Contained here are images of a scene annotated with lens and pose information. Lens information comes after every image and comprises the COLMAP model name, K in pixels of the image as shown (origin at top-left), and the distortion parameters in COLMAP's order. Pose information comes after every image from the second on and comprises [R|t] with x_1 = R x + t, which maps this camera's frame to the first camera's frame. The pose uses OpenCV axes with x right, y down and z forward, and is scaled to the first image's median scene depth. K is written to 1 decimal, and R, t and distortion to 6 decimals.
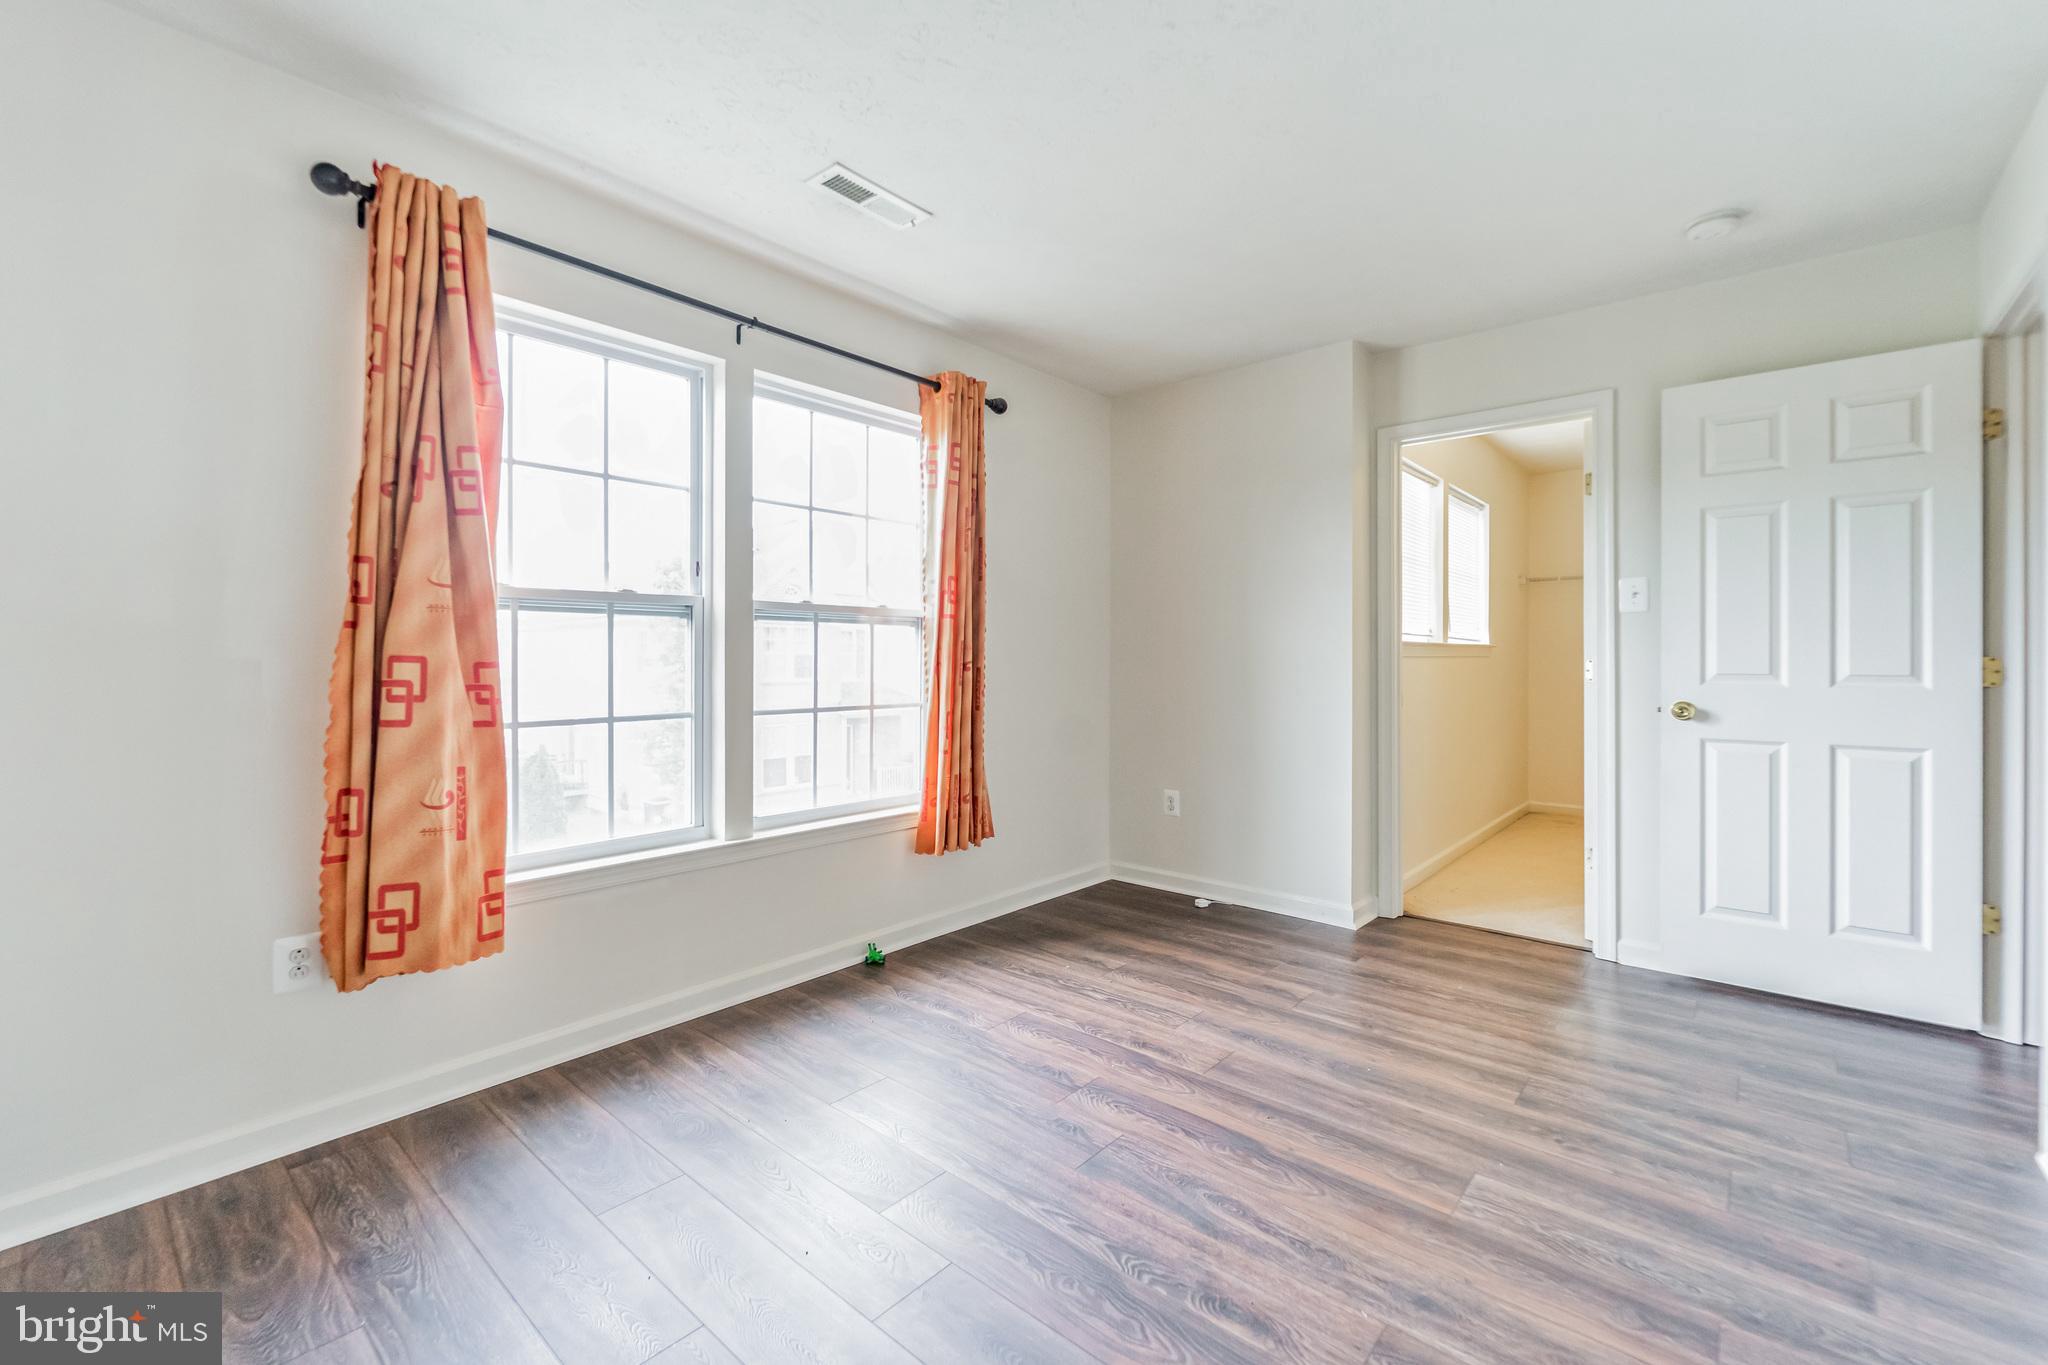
lens RADIAL K [[840.0, 0, 1023.1], [0, 840.0, 662.2], [0, 0, 1]] dist [0.002507, 0.000284]
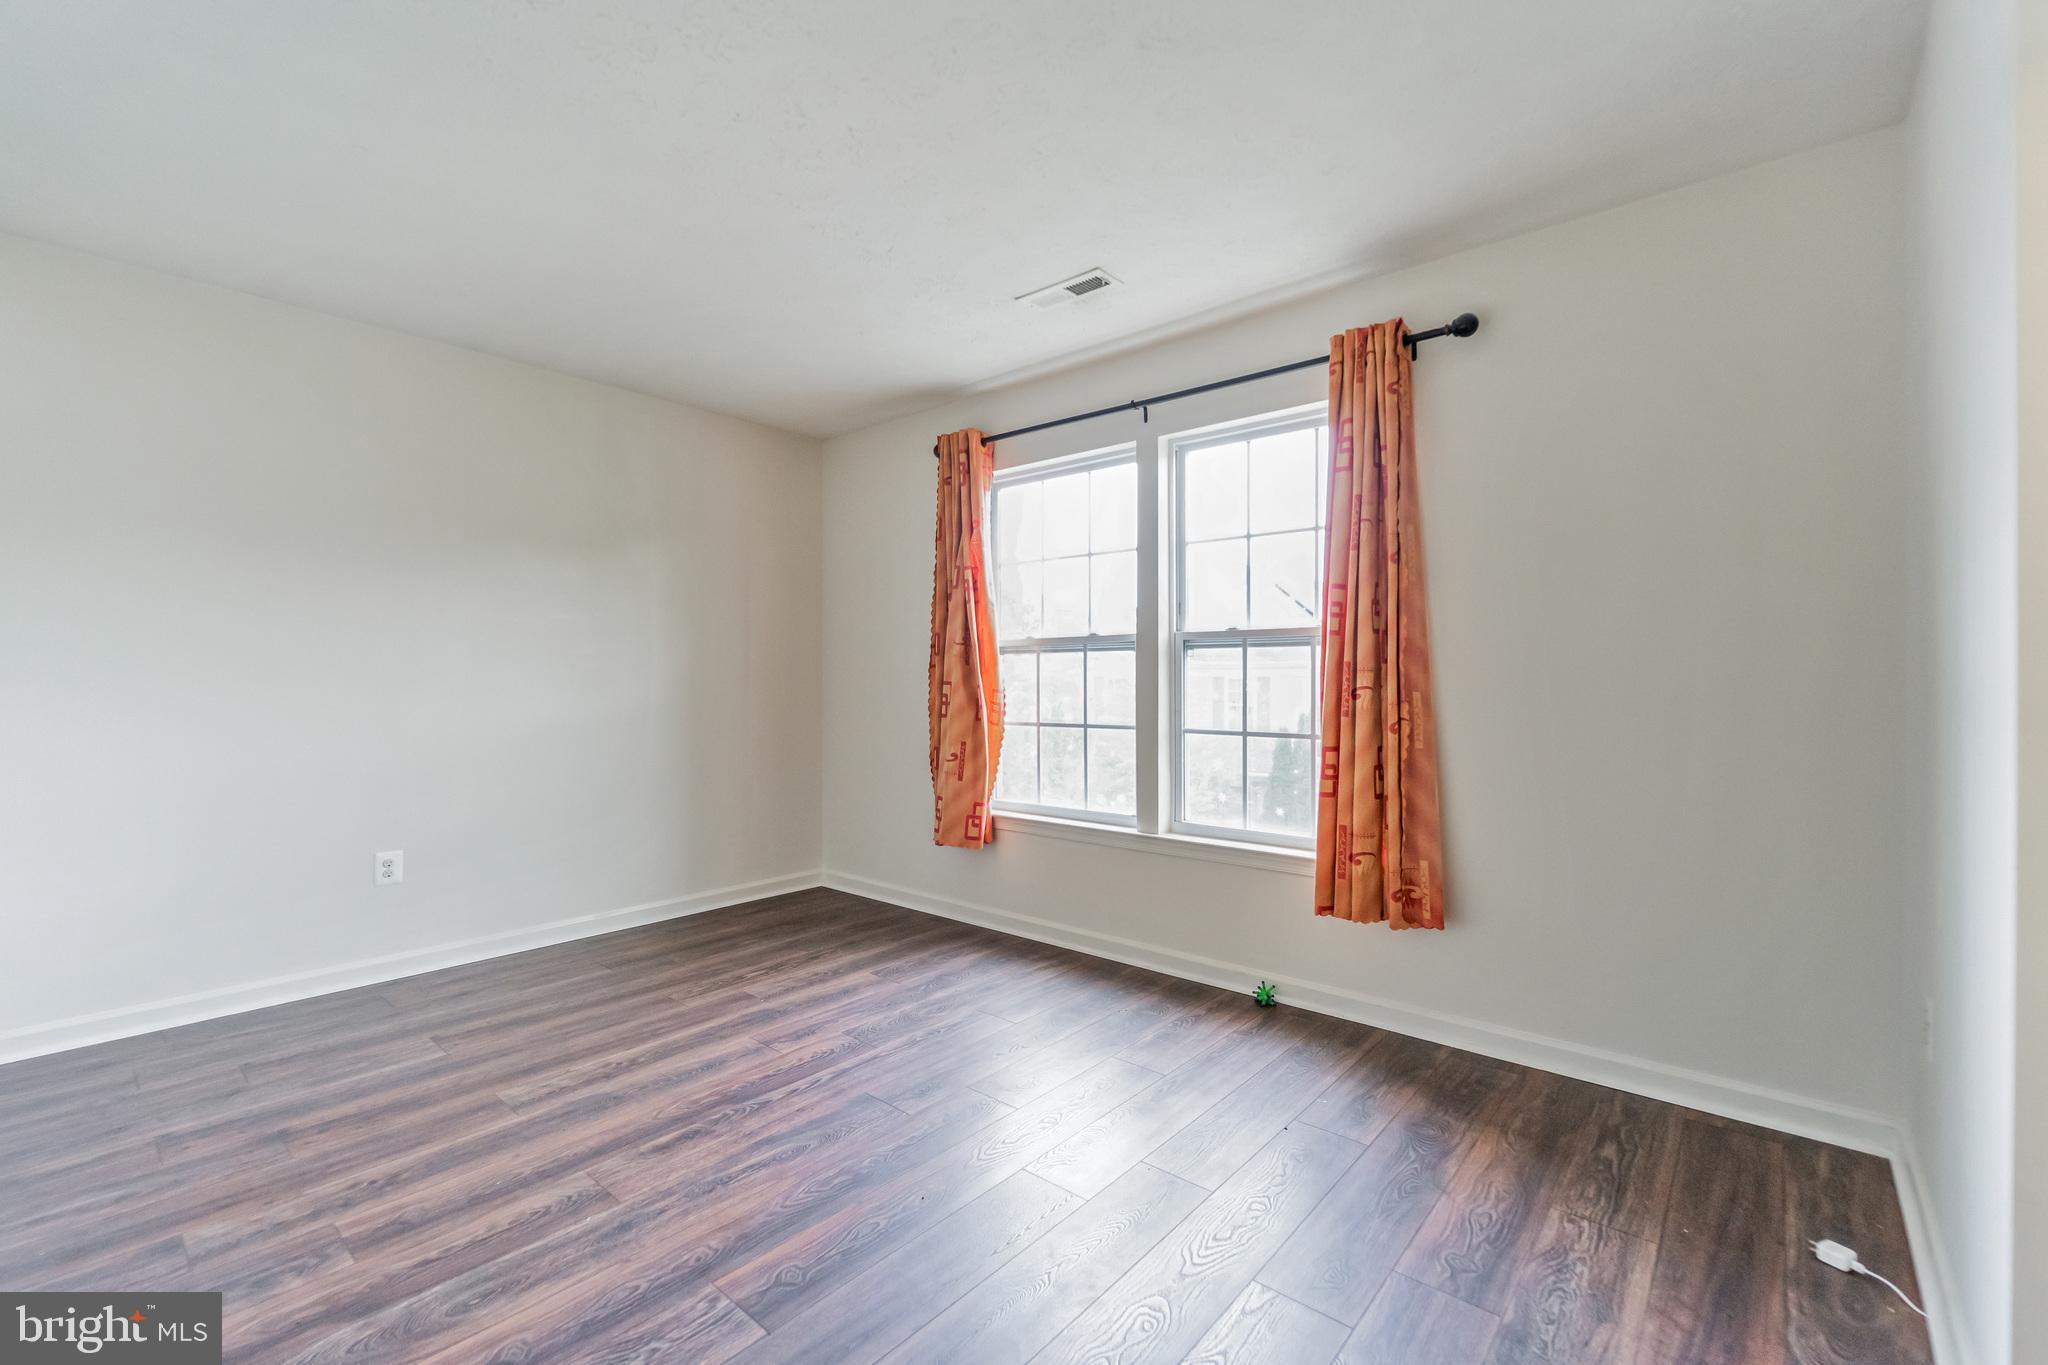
lens RADIAL K [[840.0, 0, 1016.6], [0, 840.0, 686.8], [0, 0, 1]] dist [0.002507, 0.000284]
pose [[0.026673, 0.003420, -0.999638, 0.826004], [-0.006415, 0.999974, 0.003250, -0.001792], [0.999624, 0.006326, 0.026694, 0.749504]]
